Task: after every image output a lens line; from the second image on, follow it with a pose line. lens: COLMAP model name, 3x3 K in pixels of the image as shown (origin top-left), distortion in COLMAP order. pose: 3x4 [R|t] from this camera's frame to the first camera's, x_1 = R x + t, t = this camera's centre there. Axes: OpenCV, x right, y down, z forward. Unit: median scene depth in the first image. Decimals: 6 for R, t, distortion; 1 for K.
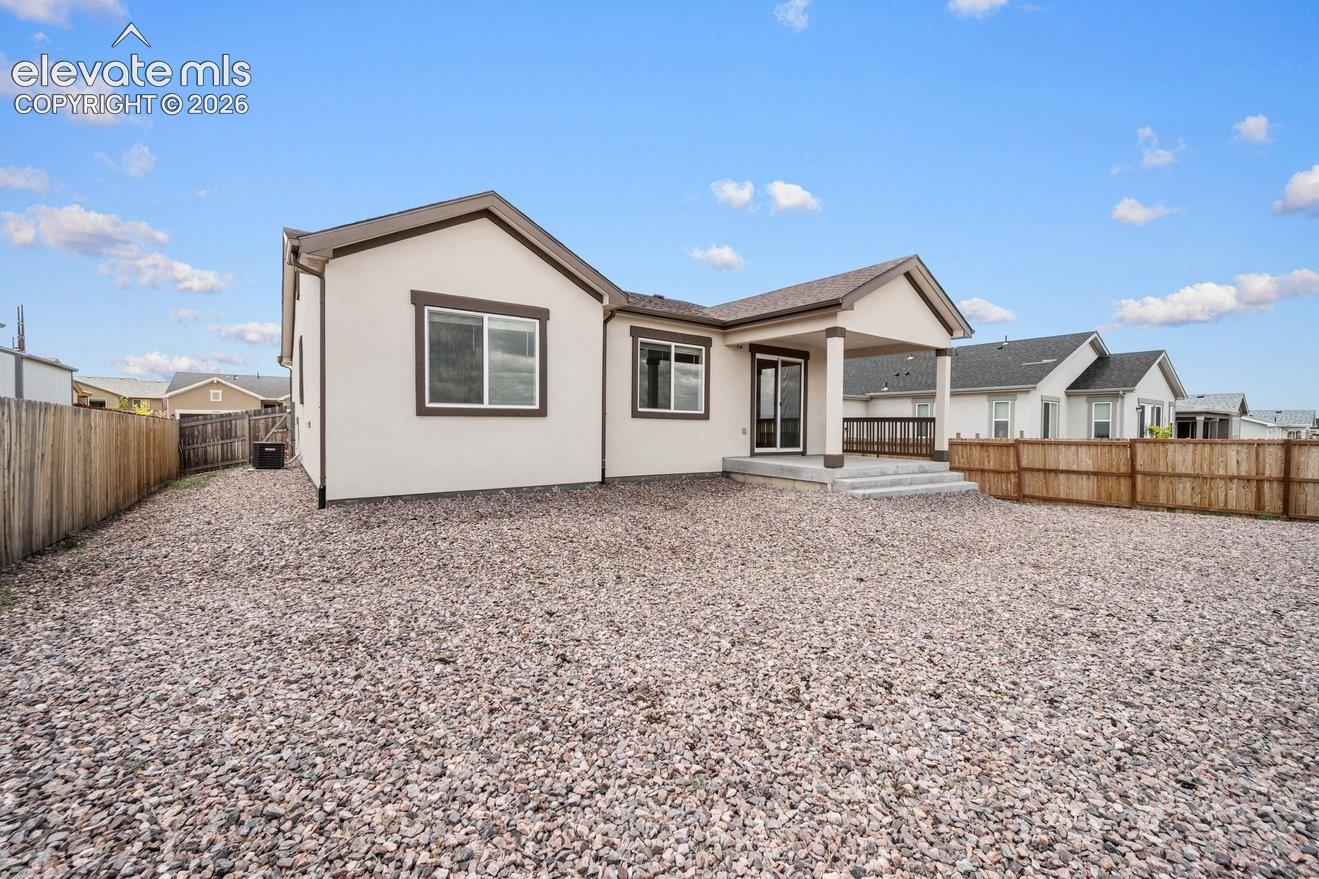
lens RADIAL K [[526.8, 0, 641.9], [0, 526.8, 440.1], [0, 0, 1]] dist [-0.000103, -0.000058]
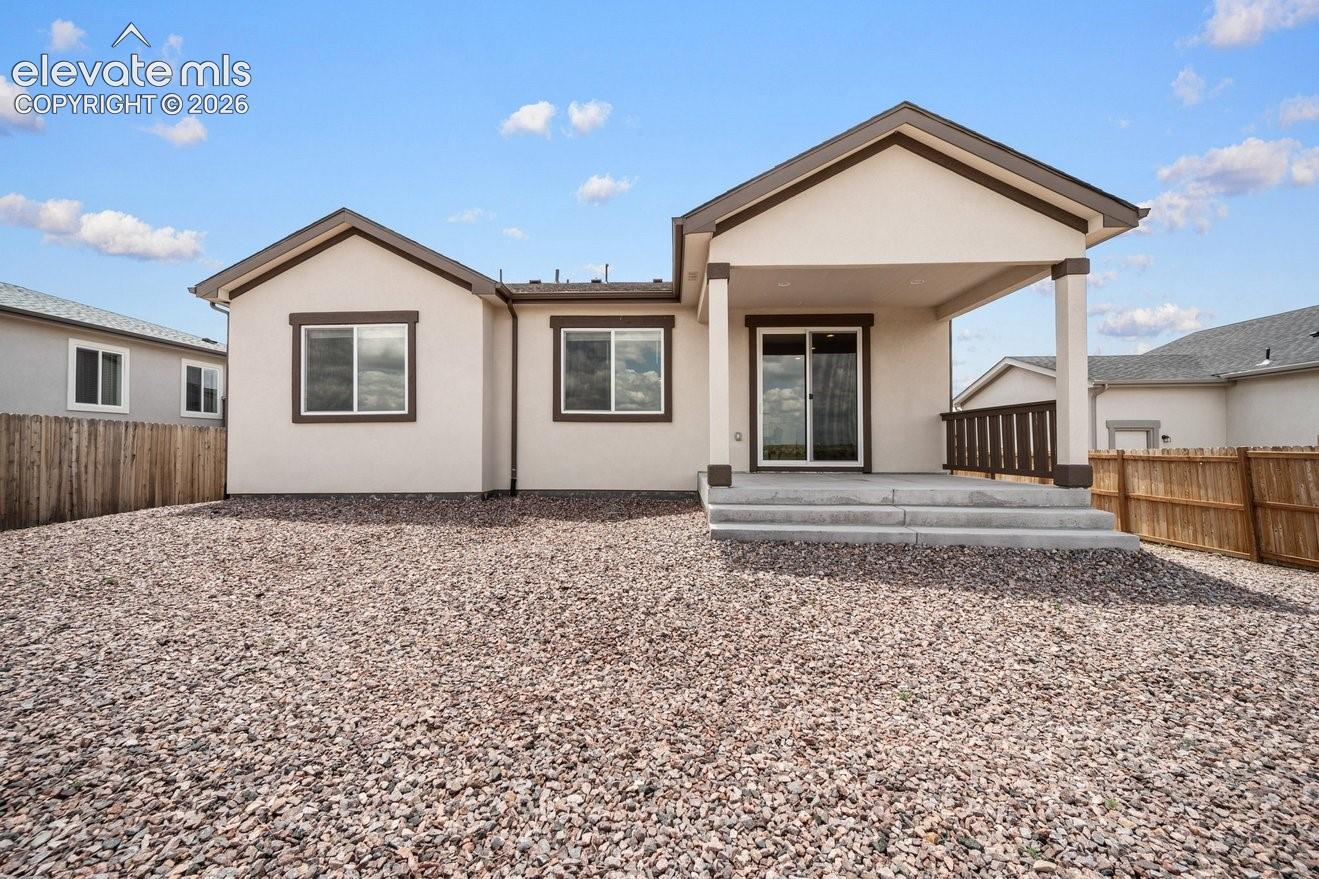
lens RADIAL K [[538.0, 0, 652.4], [0, 538.0, 437.0], [0, 0, 1]] dist [0.000758, -0.000257]
pose [[0.802459, -0.020030, -0.596372, 0.713160], [-0.007392, 0.999026, -0.043500, 0.022307], [0.596662, 0.039315, 0.801529, 0.441803]]
